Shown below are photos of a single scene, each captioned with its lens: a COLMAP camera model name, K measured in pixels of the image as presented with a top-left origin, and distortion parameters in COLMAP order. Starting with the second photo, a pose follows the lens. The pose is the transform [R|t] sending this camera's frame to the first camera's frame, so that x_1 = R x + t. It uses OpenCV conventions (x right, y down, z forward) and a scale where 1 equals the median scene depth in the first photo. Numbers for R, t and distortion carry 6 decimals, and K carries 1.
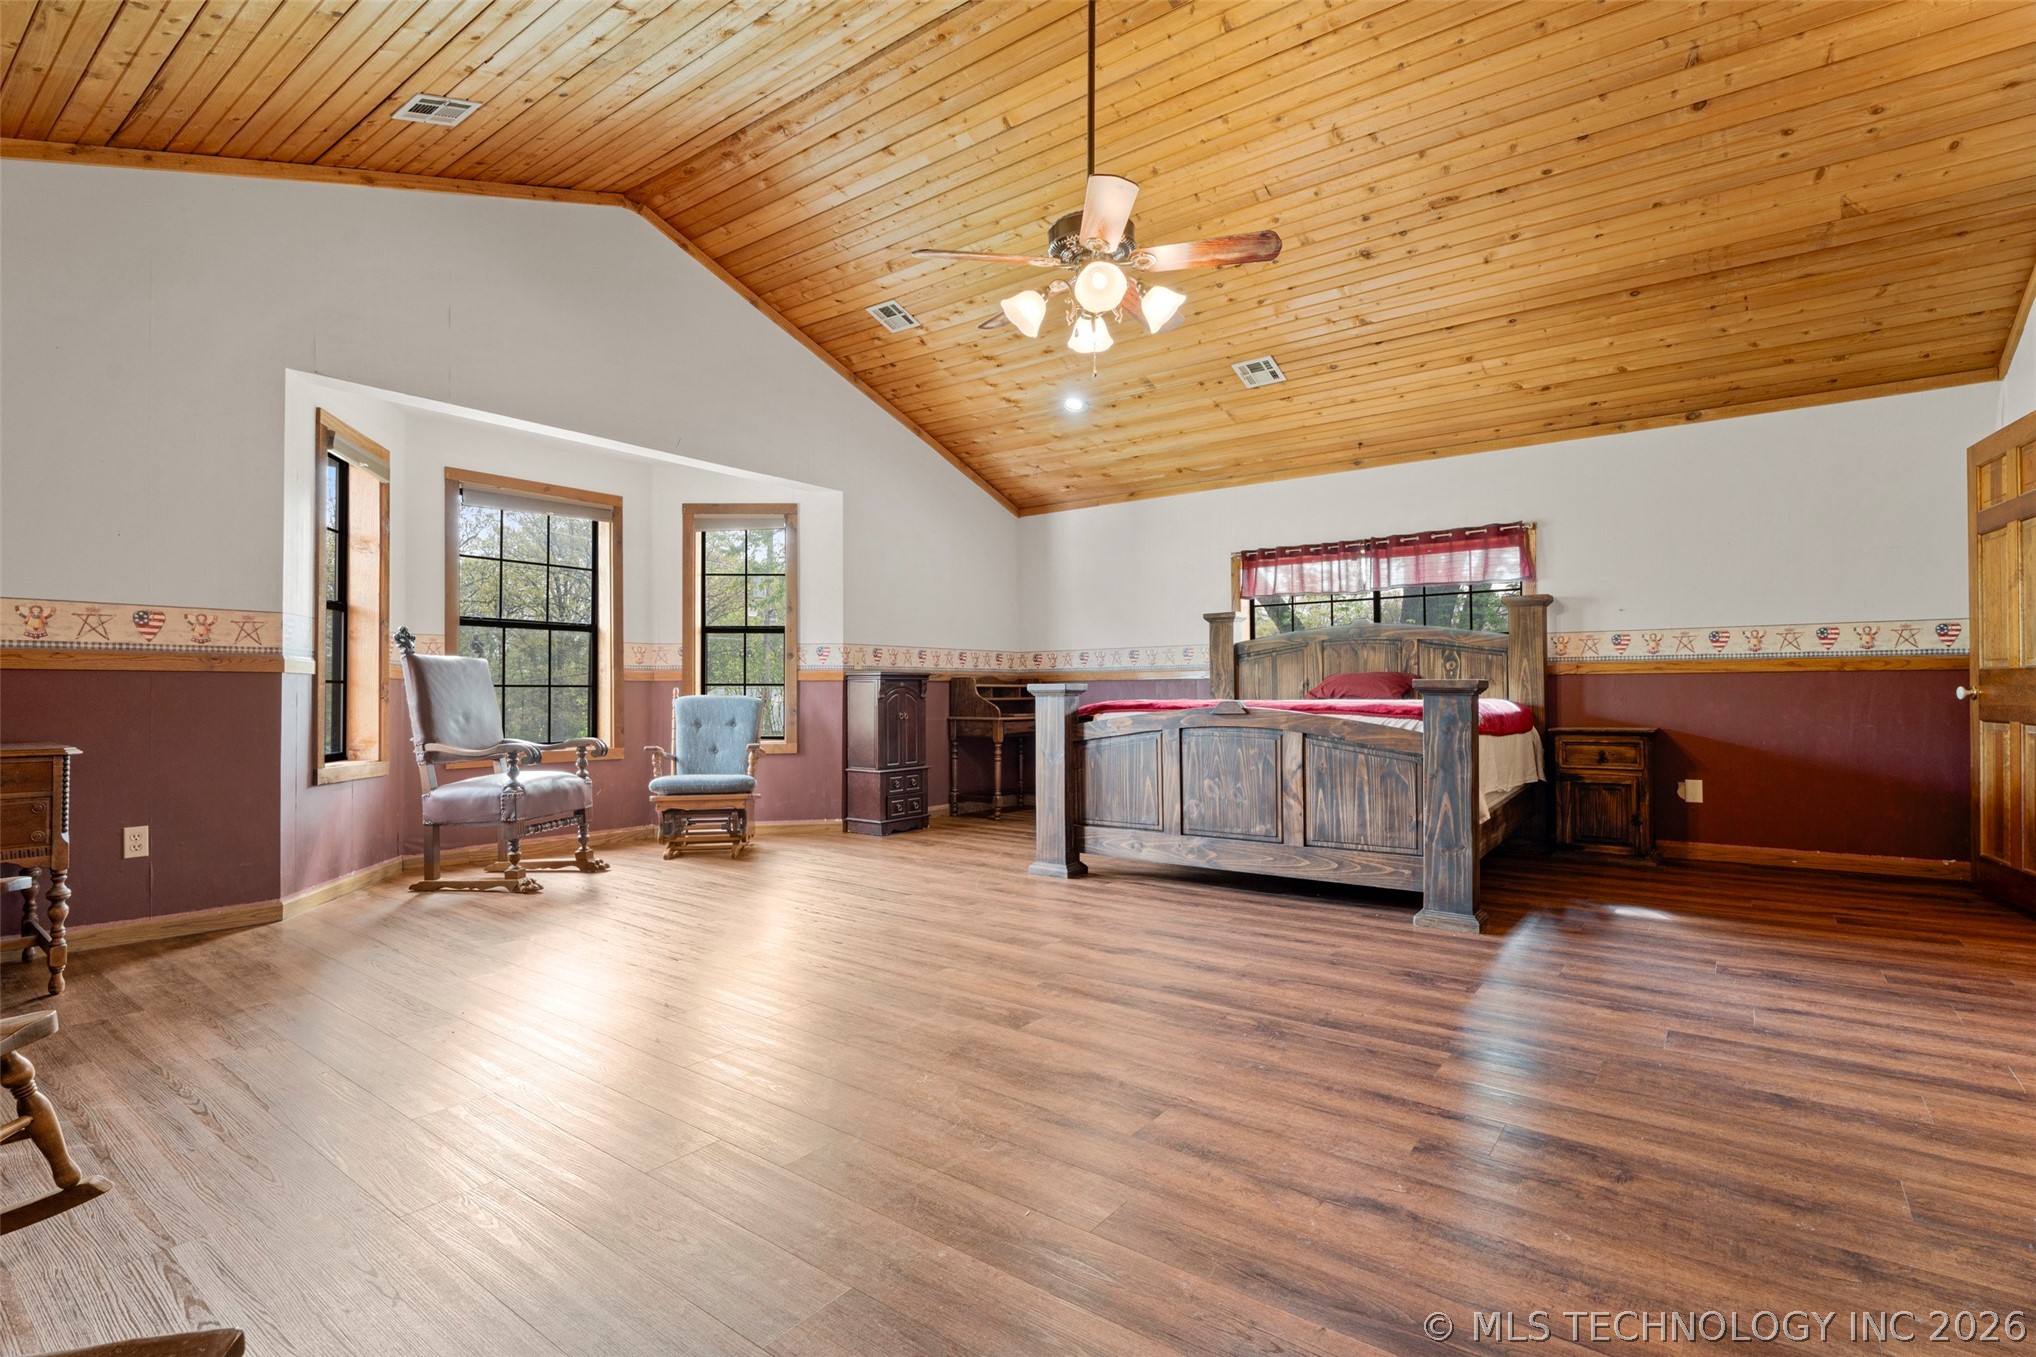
lens RADIAL K [[1000.0, 0, 1018.0], [0, 1000.0, 678.5], [0, 0, 1]] dist [0.003989, 0.000126]
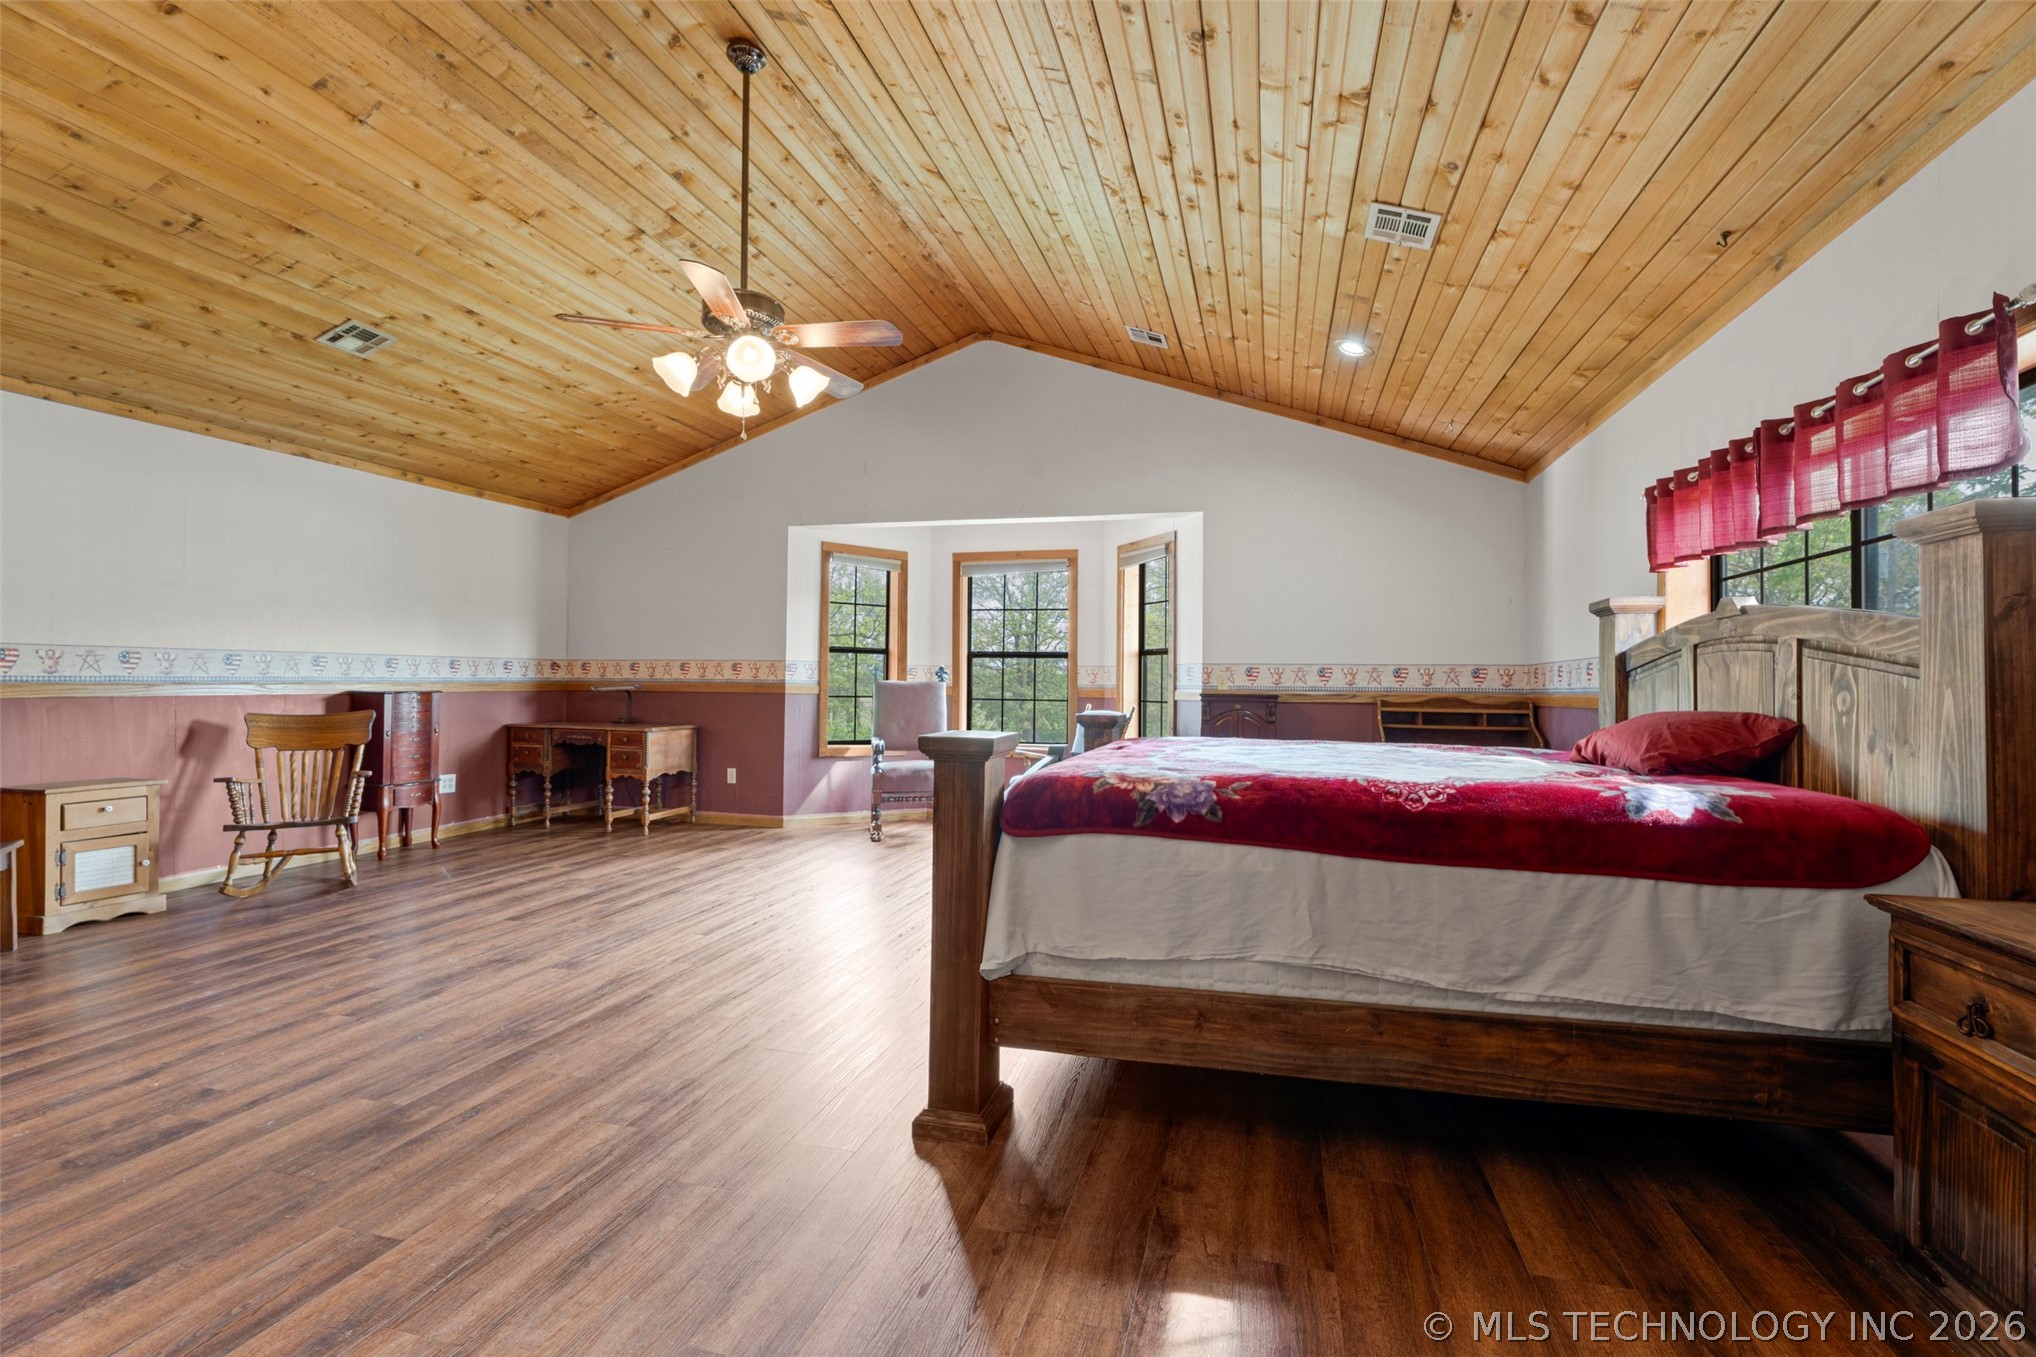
lens RADIAL K [[902.4, 0, 1017.8], [0, 902.4, 692.3], [0, 0, 1]] dist [0.000922, -0.006172]
pose [[0.352186, 0.008473, -0.935891, 1.281446], [-0.000920, 0.999962, 0.008707, -0.029879], [0.935929, -0.002206, 0.352181, 1.100649]]
